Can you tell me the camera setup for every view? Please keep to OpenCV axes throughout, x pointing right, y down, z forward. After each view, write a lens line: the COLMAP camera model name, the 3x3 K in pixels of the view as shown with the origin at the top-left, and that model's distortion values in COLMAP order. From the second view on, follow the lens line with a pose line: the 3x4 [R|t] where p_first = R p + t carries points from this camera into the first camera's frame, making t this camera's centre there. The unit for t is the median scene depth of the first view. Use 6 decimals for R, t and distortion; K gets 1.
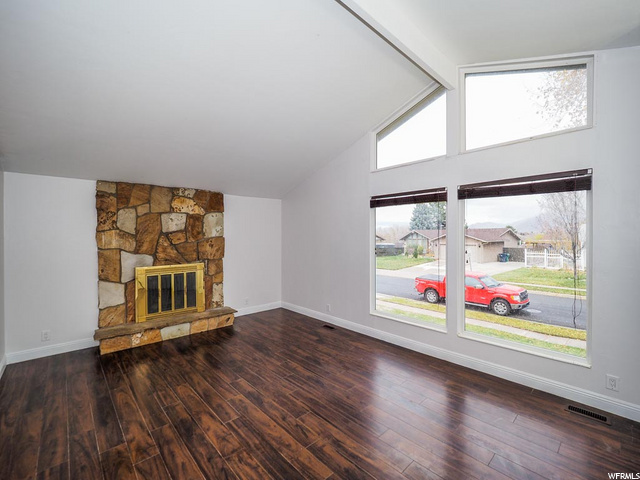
lens RADIAL K [[284.0, 0, 320.0], [0, 284.0, 240.0], [0, 0, 1]] dist [-0.000460, 0.000070]
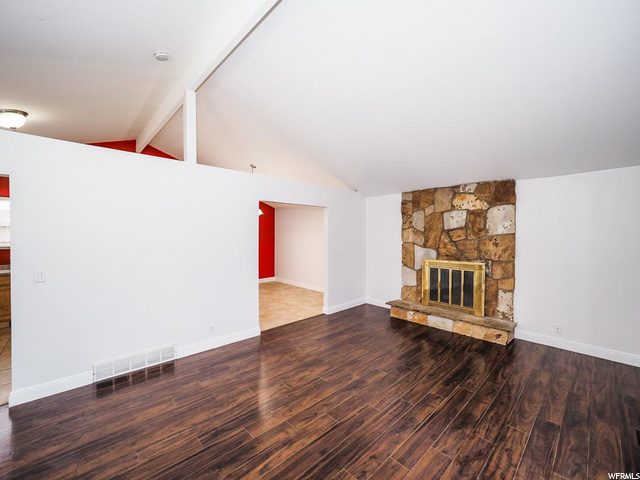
lens RADIAL K [[267.7, 0, 320.0], [0, 267.7, 240.0], [0, 0, 1]] dist [-0.003992, -0.000509]
pose [[0.018094, 0.029326, -0.999406, 0.460184], [-0.017843, 0.999420, 0.029004, -0.008659], [0.999677, 0.017308, 0.018606, 0.512548]]
